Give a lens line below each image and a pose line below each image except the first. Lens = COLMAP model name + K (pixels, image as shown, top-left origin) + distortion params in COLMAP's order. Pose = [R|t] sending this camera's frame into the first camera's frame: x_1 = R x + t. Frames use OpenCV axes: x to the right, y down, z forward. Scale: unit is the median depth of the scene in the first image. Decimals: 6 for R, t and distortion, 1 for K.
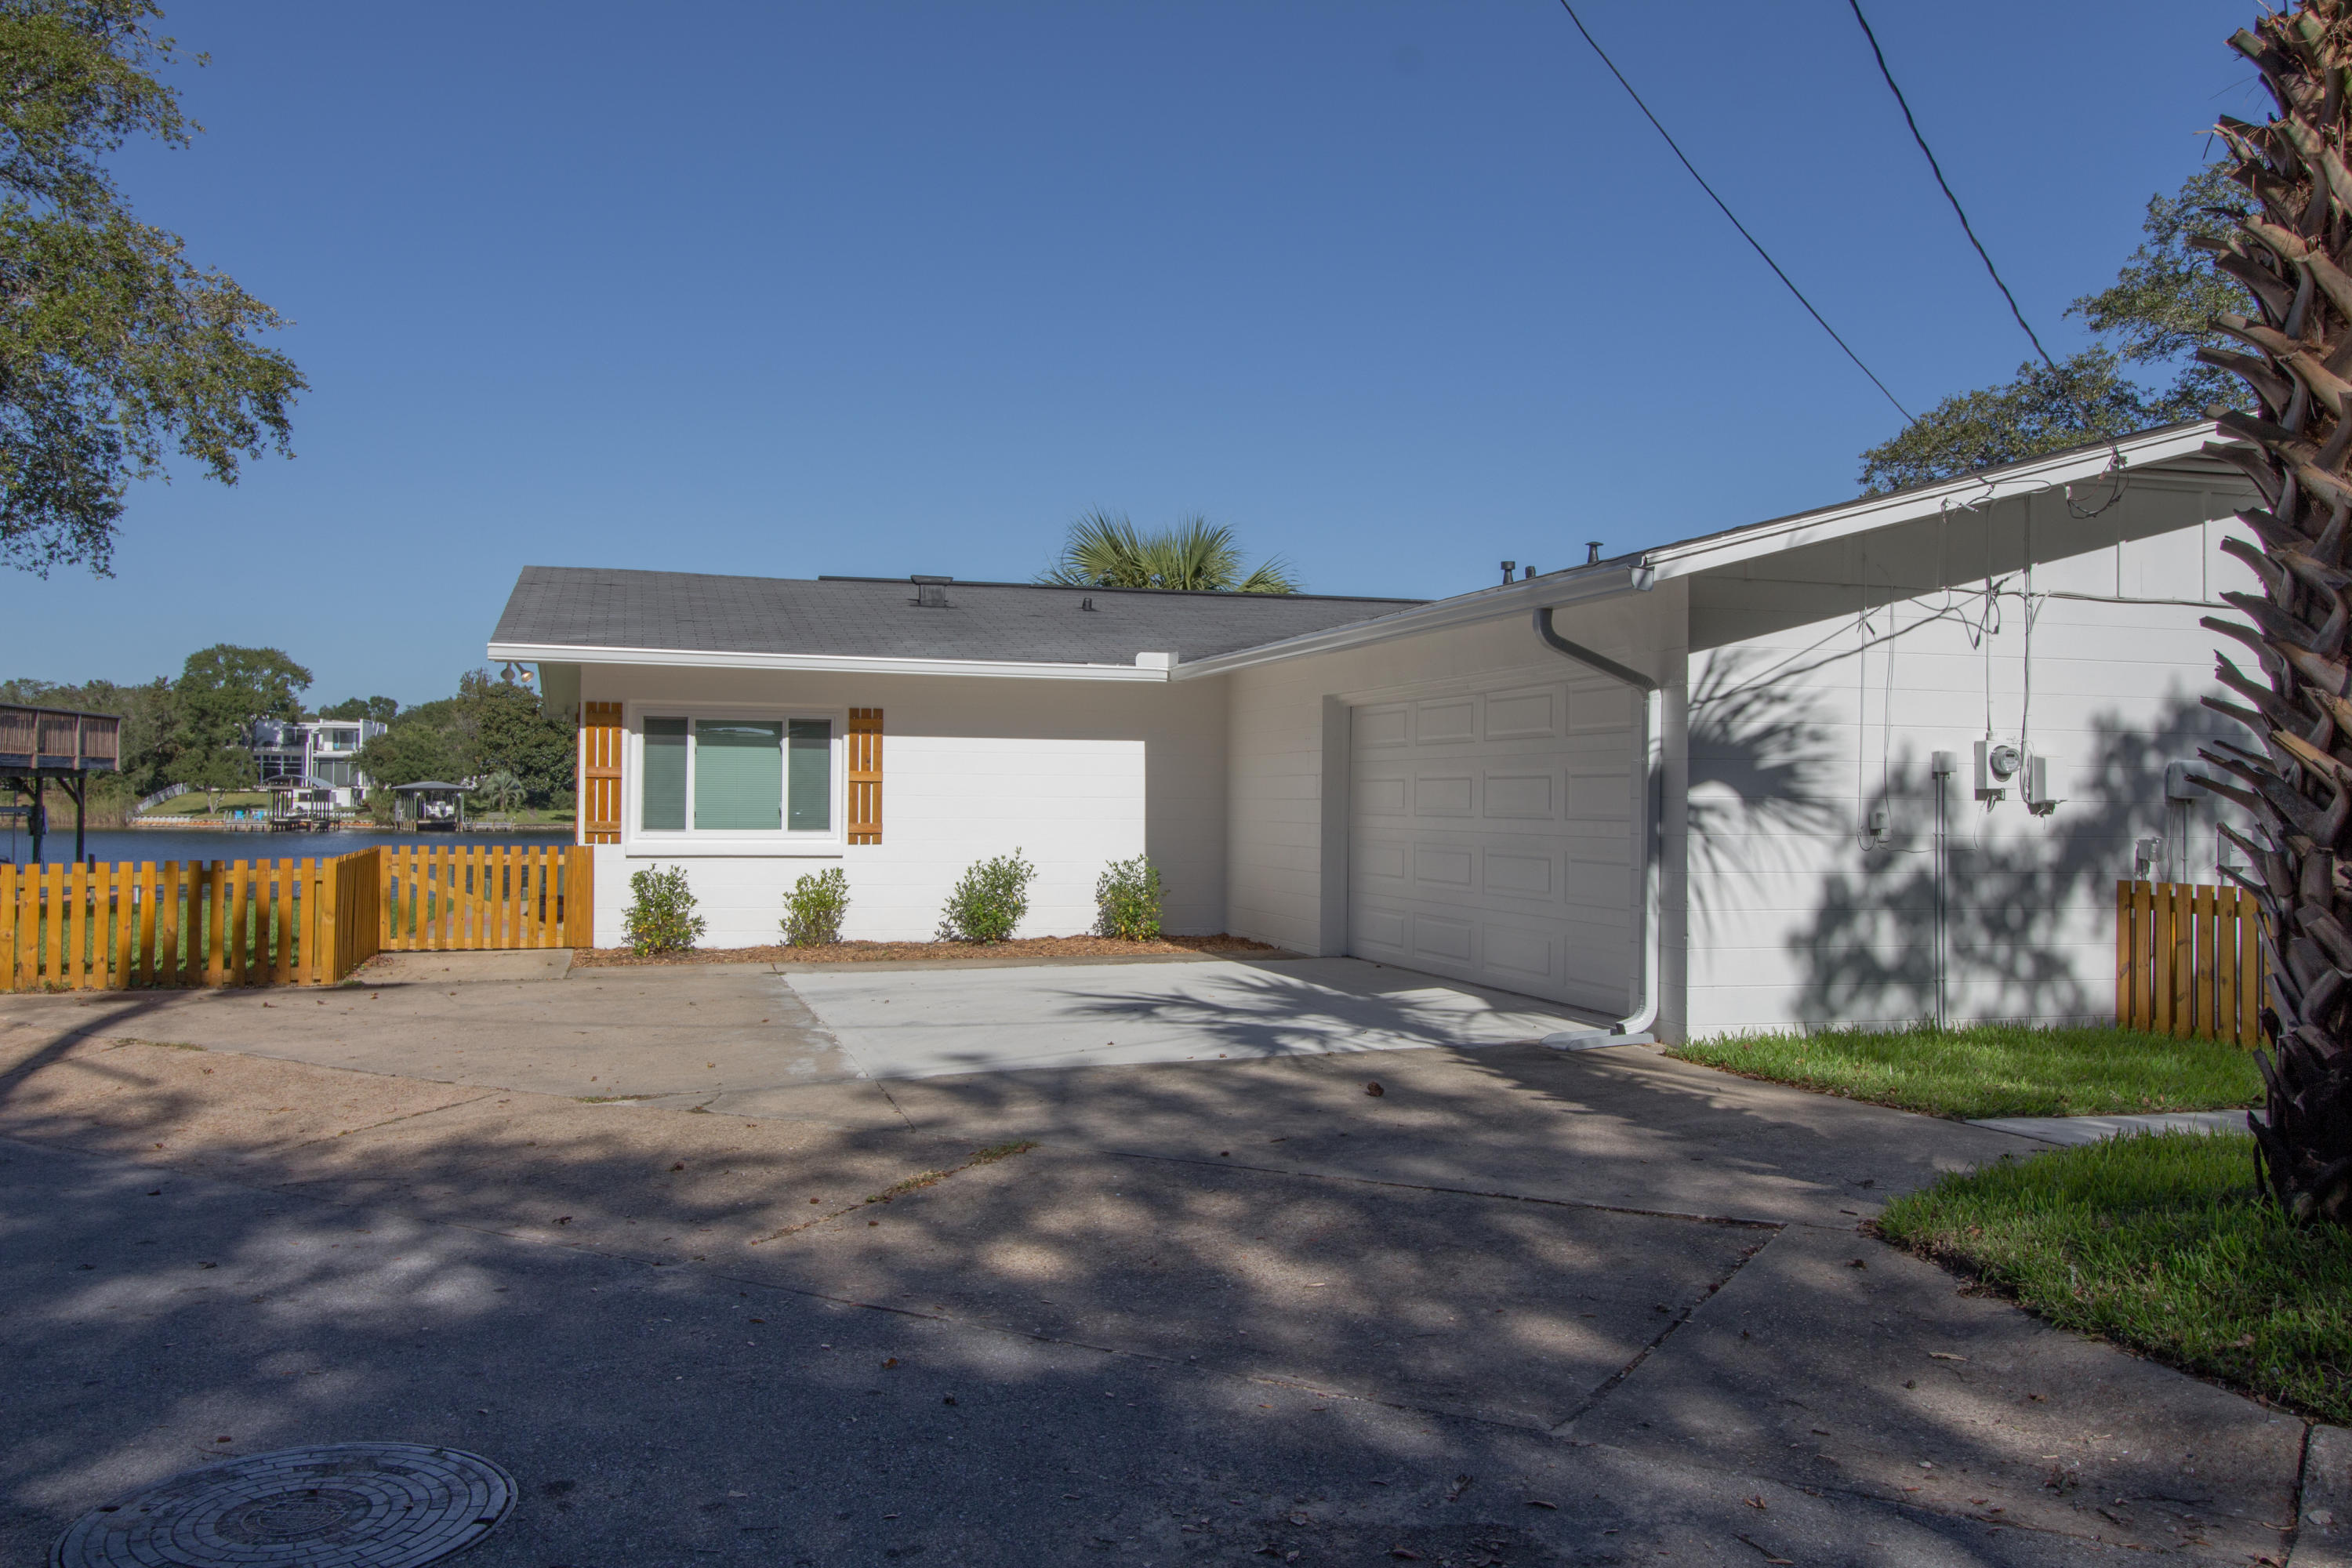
lens RADIAL K [[1834.2, 0, 1183.5], [0, 1834.2, 786.9], [0, 0, 1]] dist [-0.001122, 0.008918]
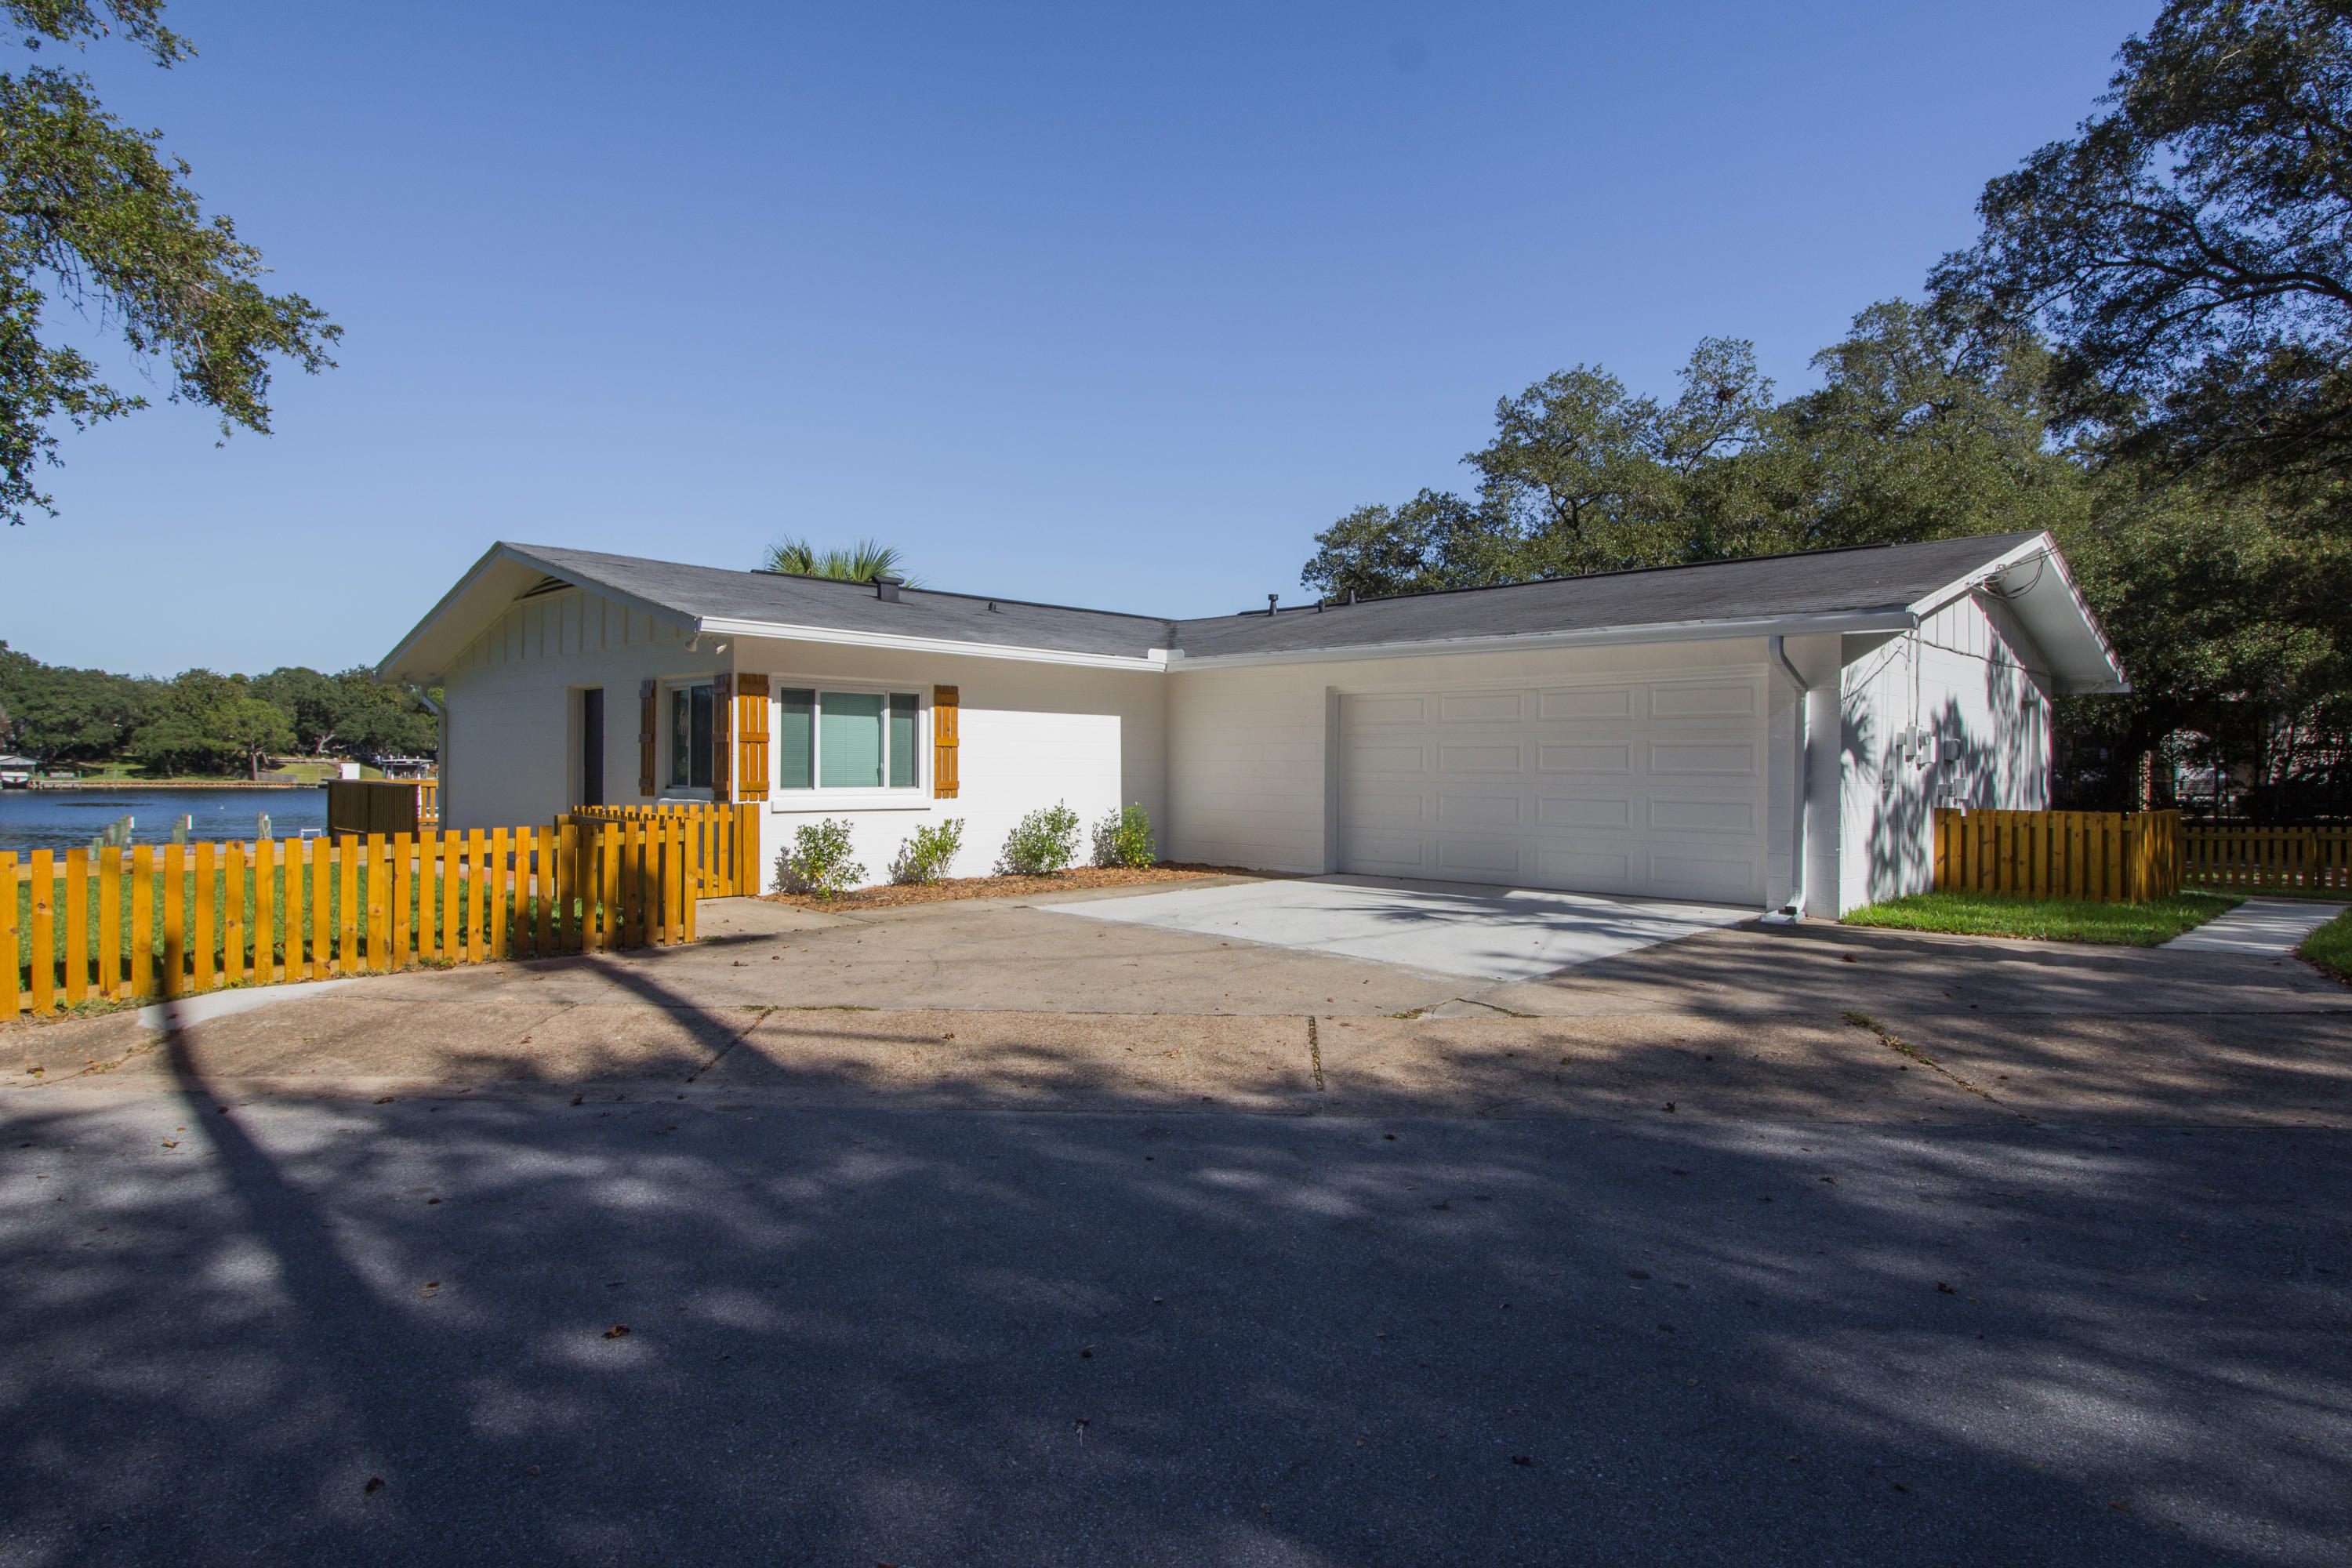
lens RADIAL K [[1290.0, 0, 1176.0], [0, 1290.0, 784.0], [0, 0, 1]] dist [-0.002063, -0.010216]
pose [[0.878116, -0.008982, 0.478363, -0.492549], [-0.003595, 0.999672, 0.025369, -0.000199], [-0.478434, -0.023997, 0.877796, 0.196073]]
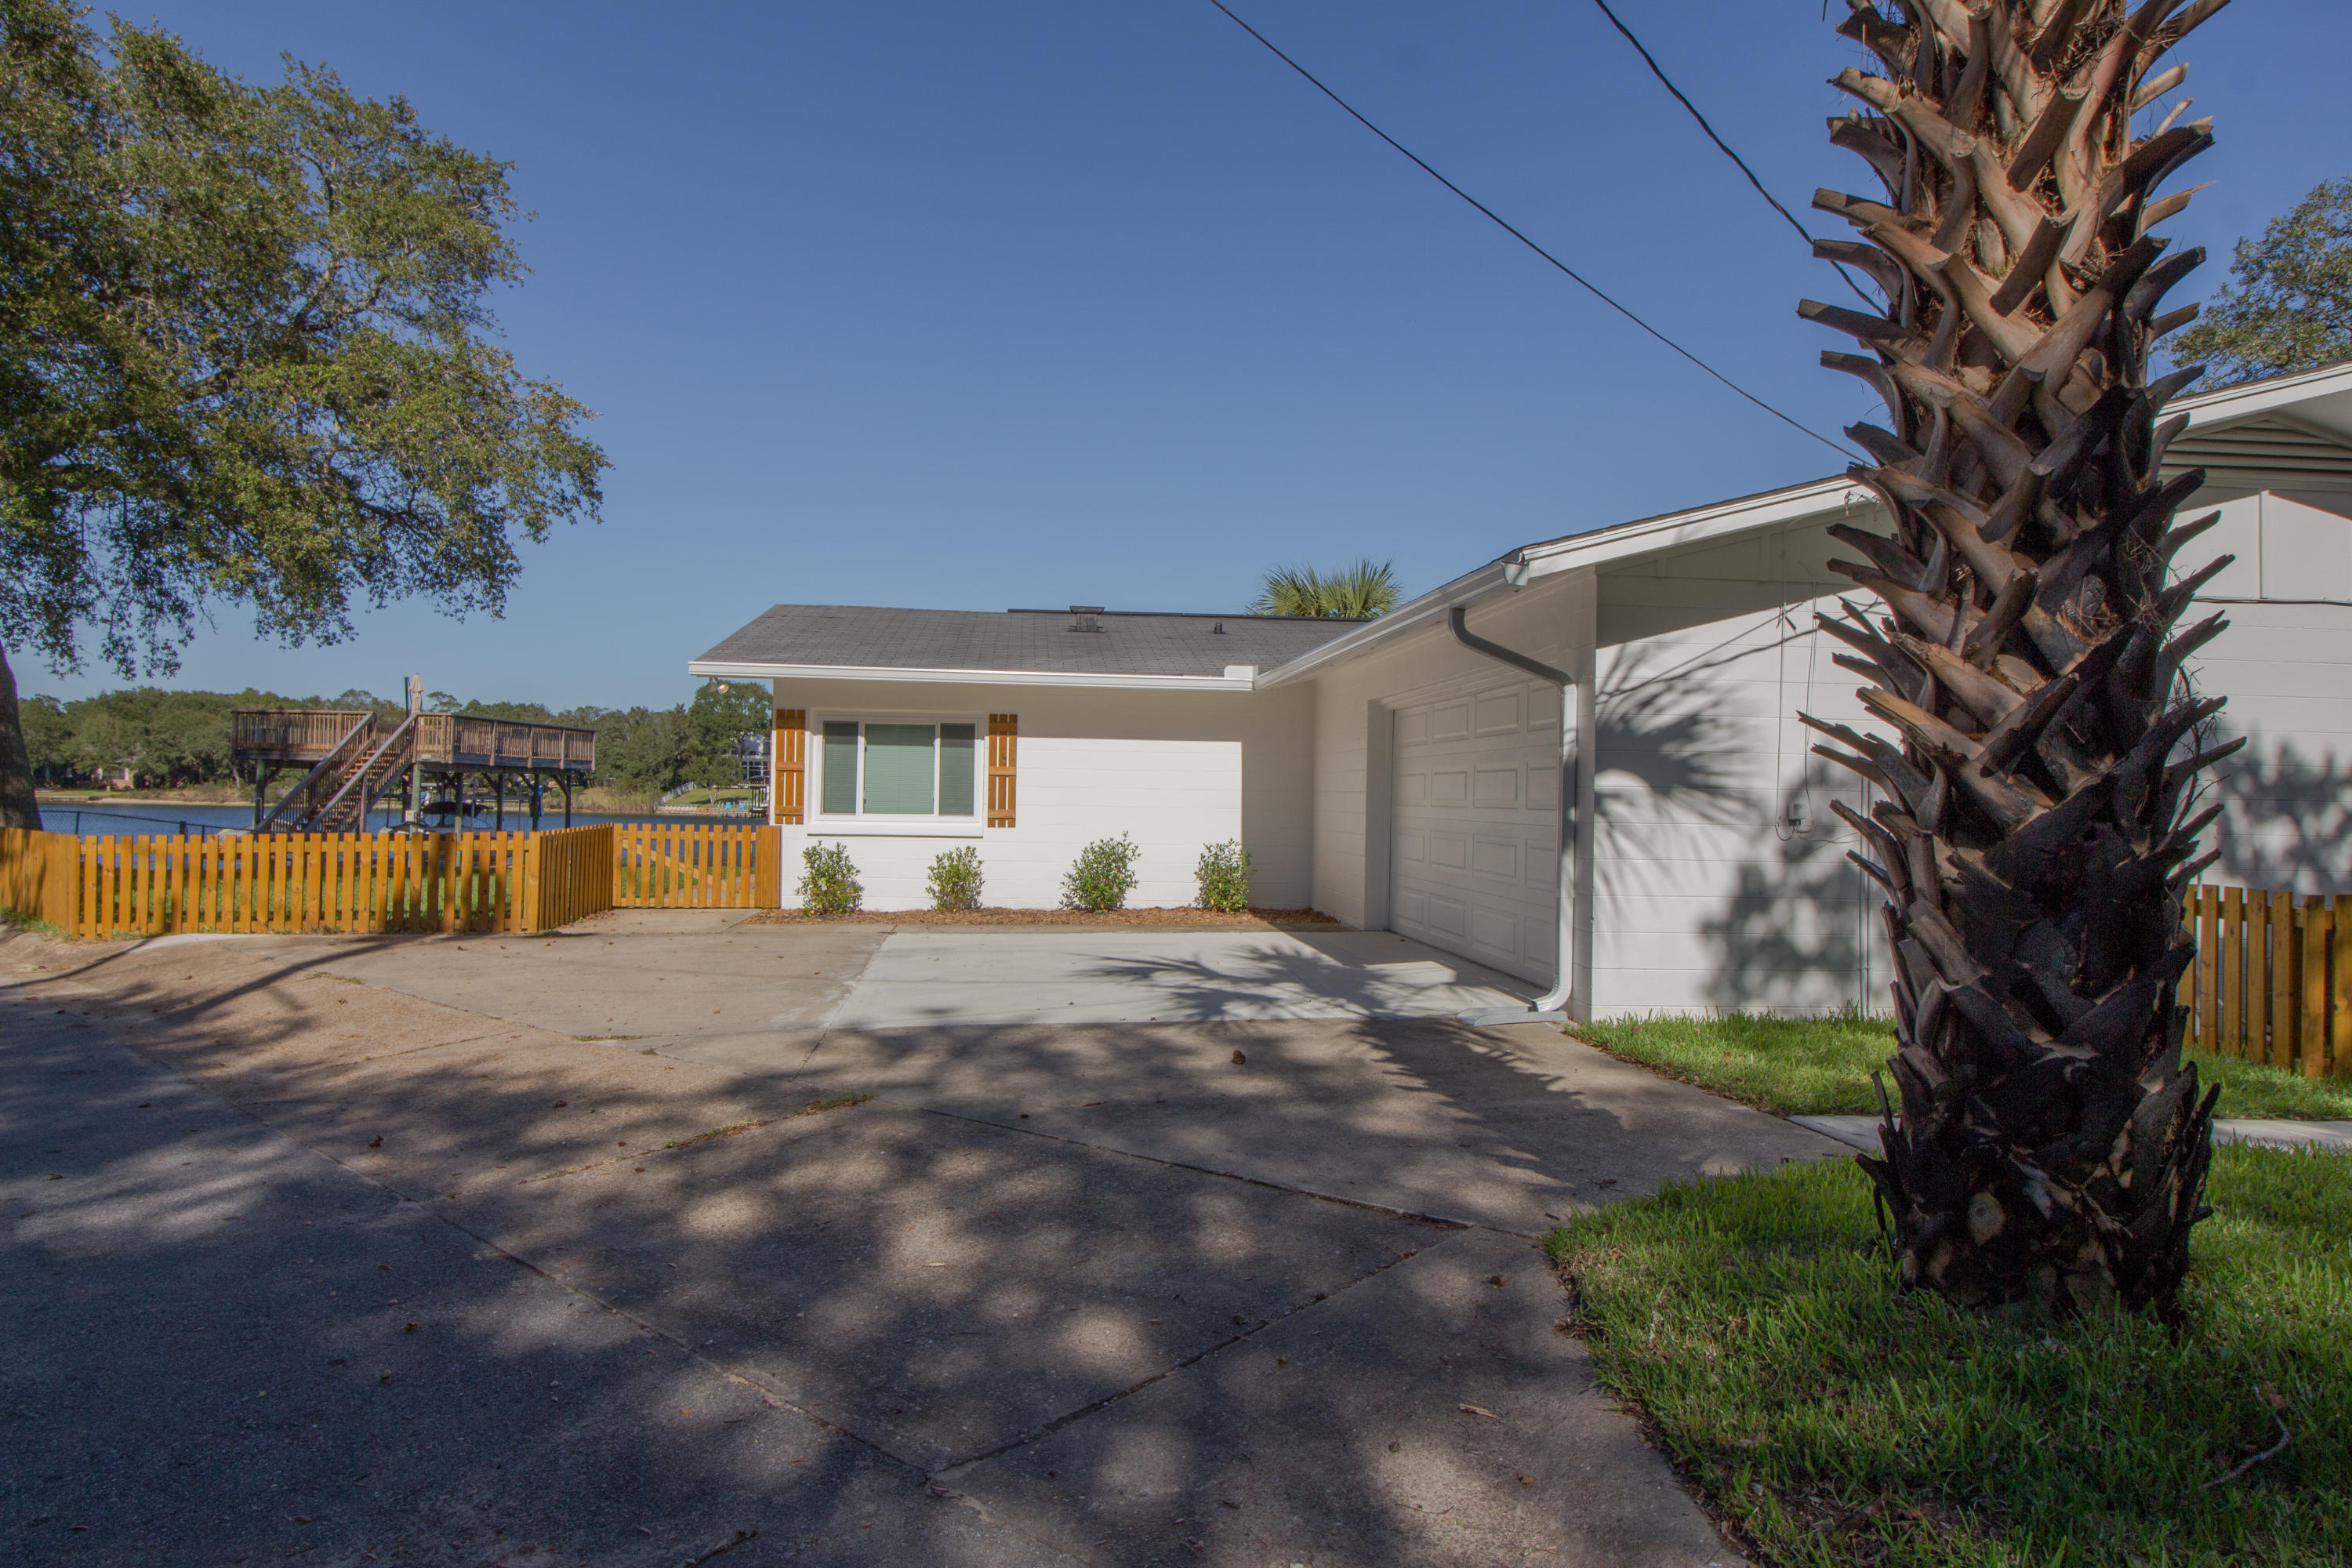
lens RADIAL K [[1452.6, 0, 1176.0], [0, 1452.6, 784.0], [0, 0, 1]] dist [0.000482, -0.001513]
pose [[0.982292, 0.005844, -0.187265, 0.128566], [-0.006440, 0.999976, -0.002574, 0.005106], [0.187245, 0.003735, 0.982306, 0.094068]]
